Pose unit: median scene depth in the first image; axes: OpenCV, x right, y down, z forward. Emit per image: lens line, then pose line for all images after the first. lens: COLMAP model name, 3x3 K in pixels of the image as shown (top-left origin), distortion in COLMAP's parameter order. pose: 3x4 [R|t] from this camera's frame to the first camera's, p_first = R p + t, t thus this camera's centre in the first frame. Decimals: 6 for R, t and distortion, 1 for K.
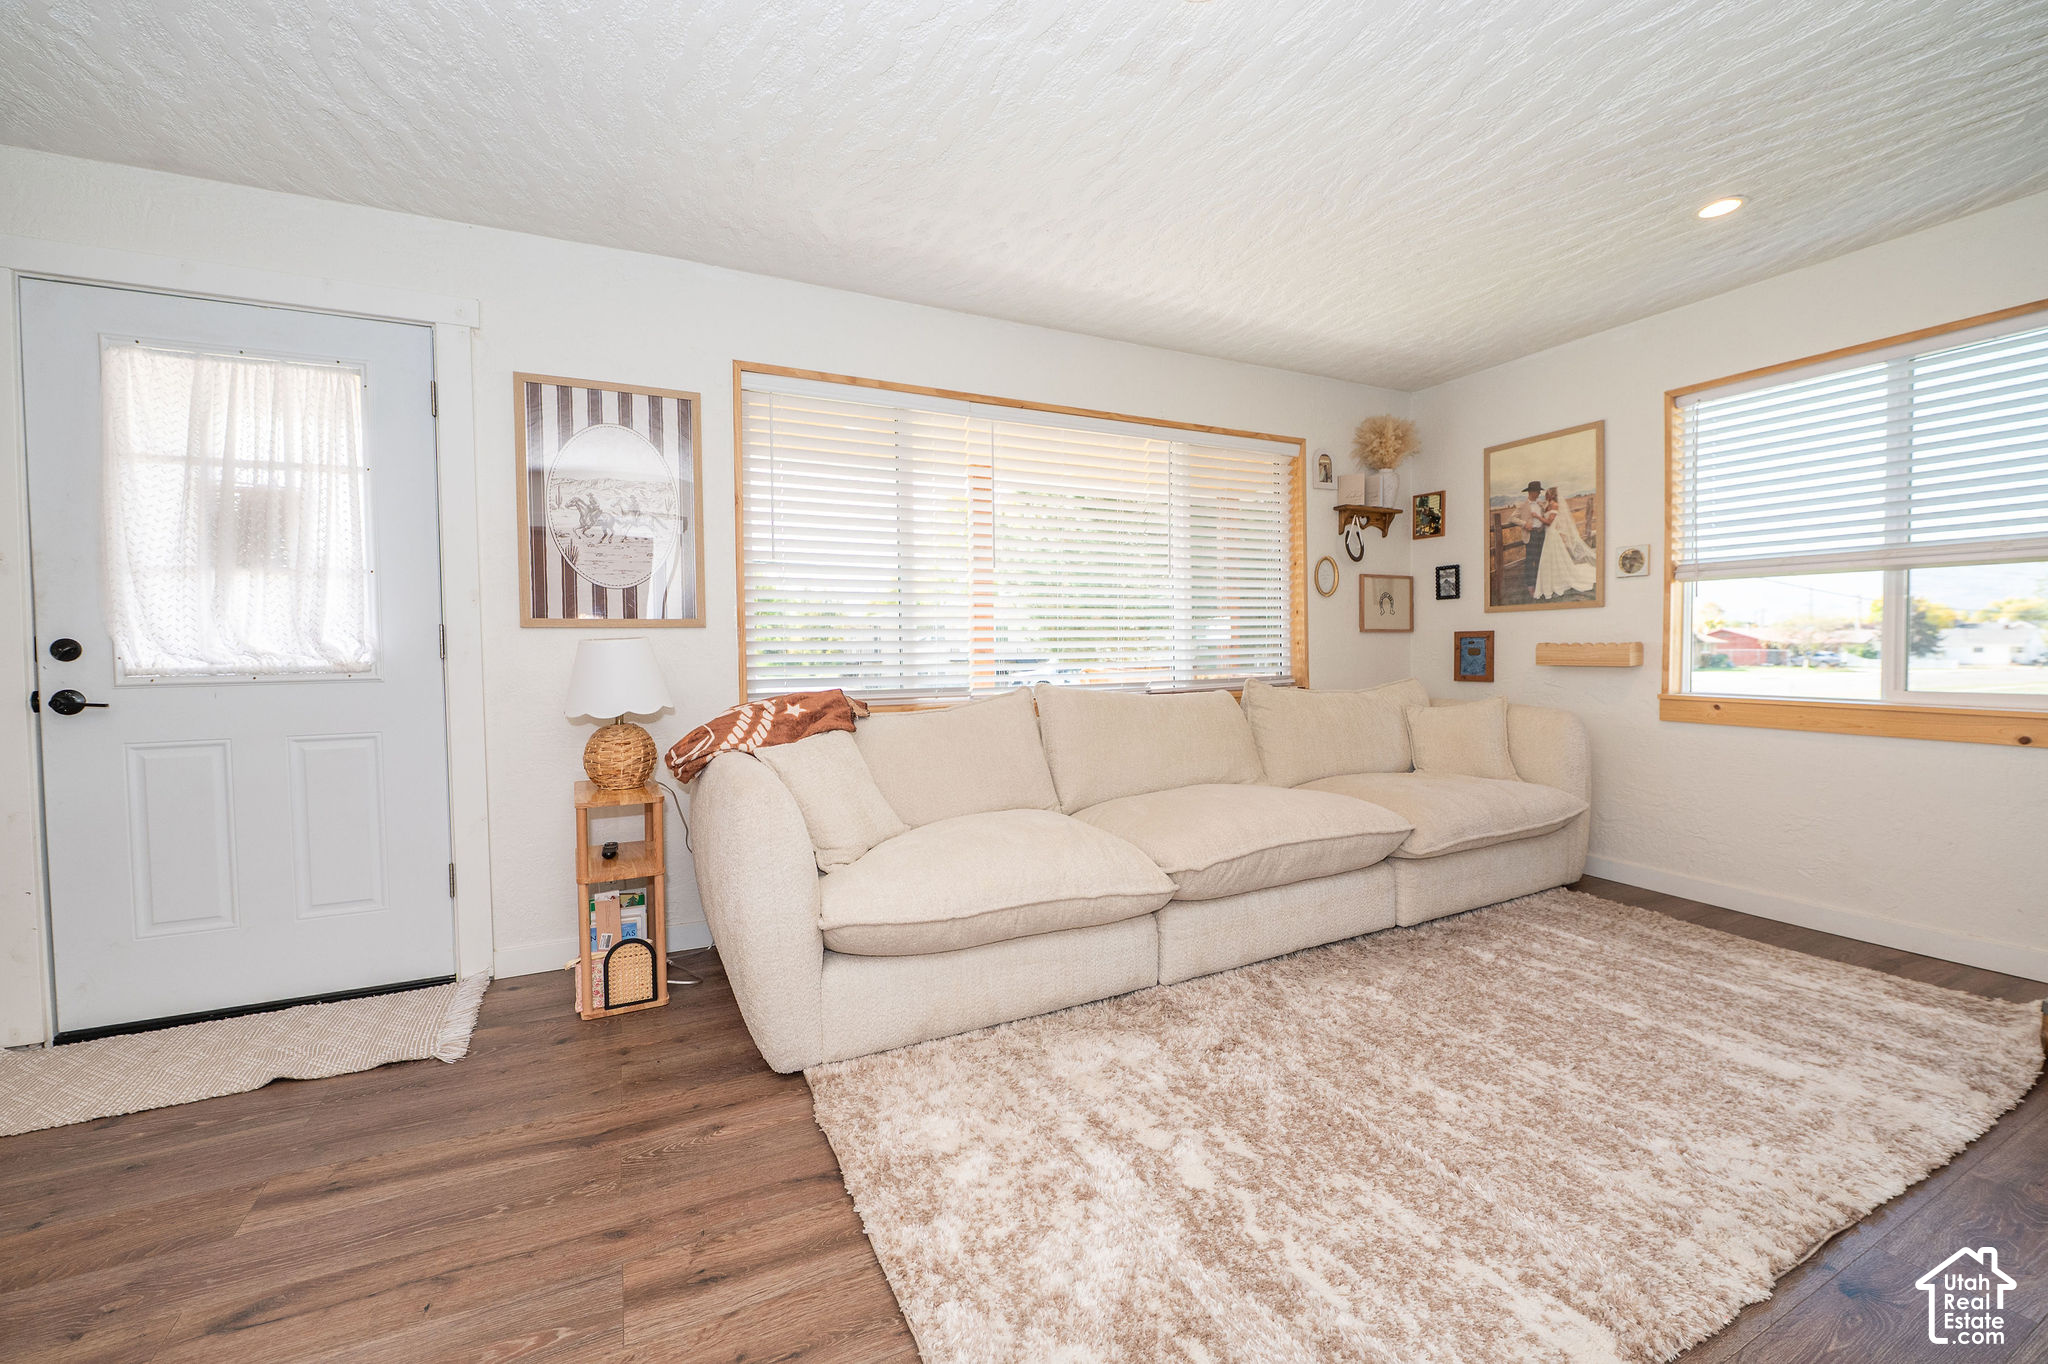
lens RADIAL K [[830.9, 0, 1024.0], [0, 830.9, 682.0], [0, 0, 1]] dist [-0.011058, 0.000038]
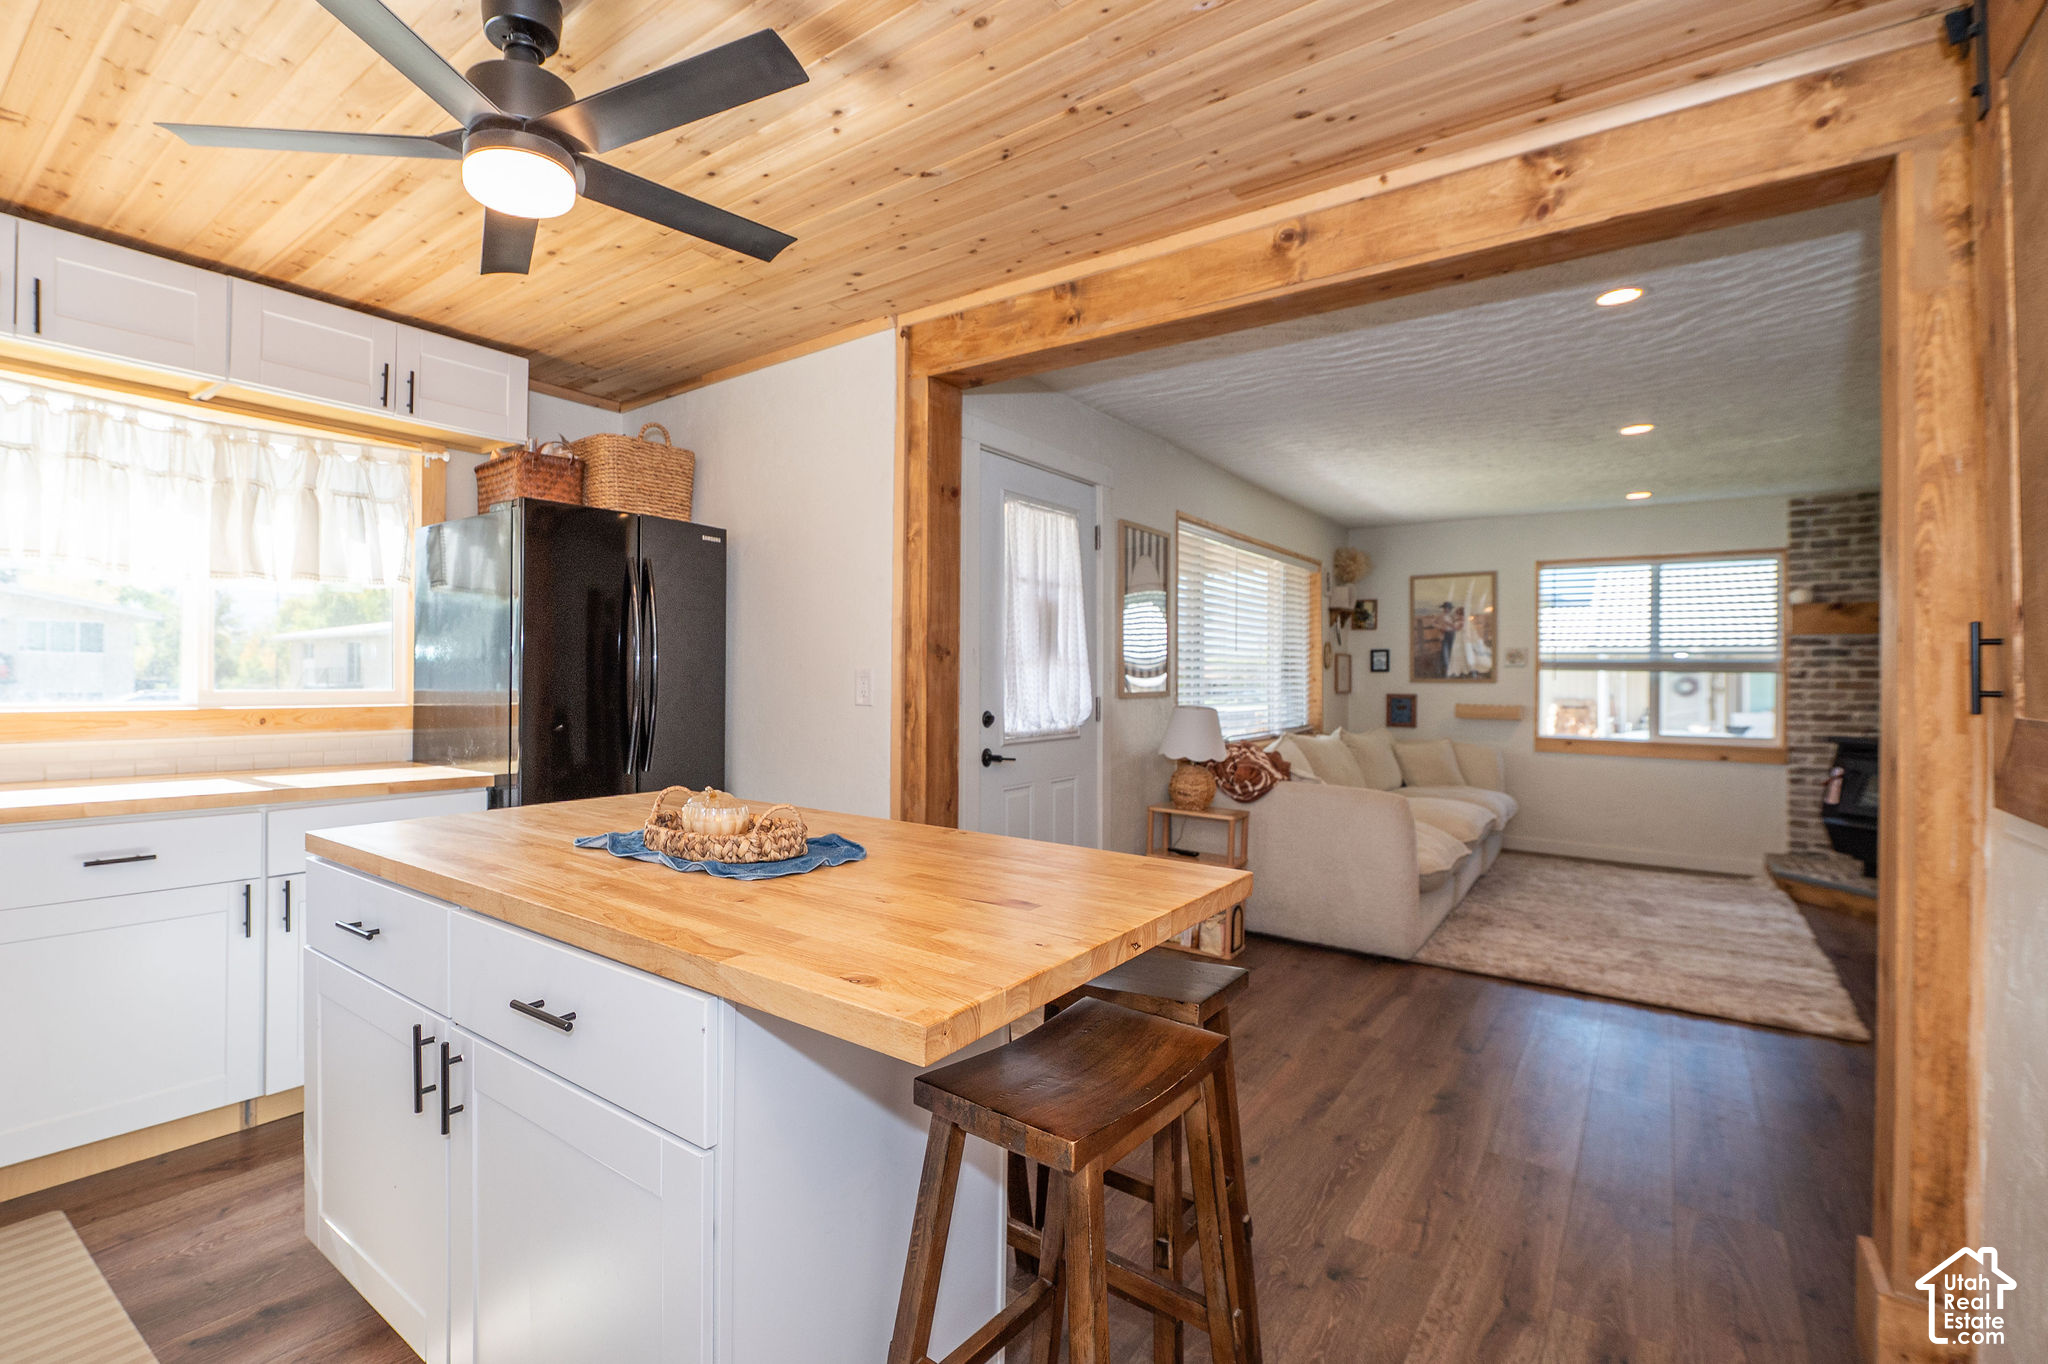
lens RADIAL K [[935.4, 0, 889.2], [0, 935.4, 676.6], [0, 0, 1]] dist [-0.014496, 0.000057]
pose [[0.916118, 0.016397, 0.400574, -1.100711], [-0.000161, 0.999178, -0.040534, -0.026760], [-0.400910, 0.037069, 0.915367, -0.207120]]
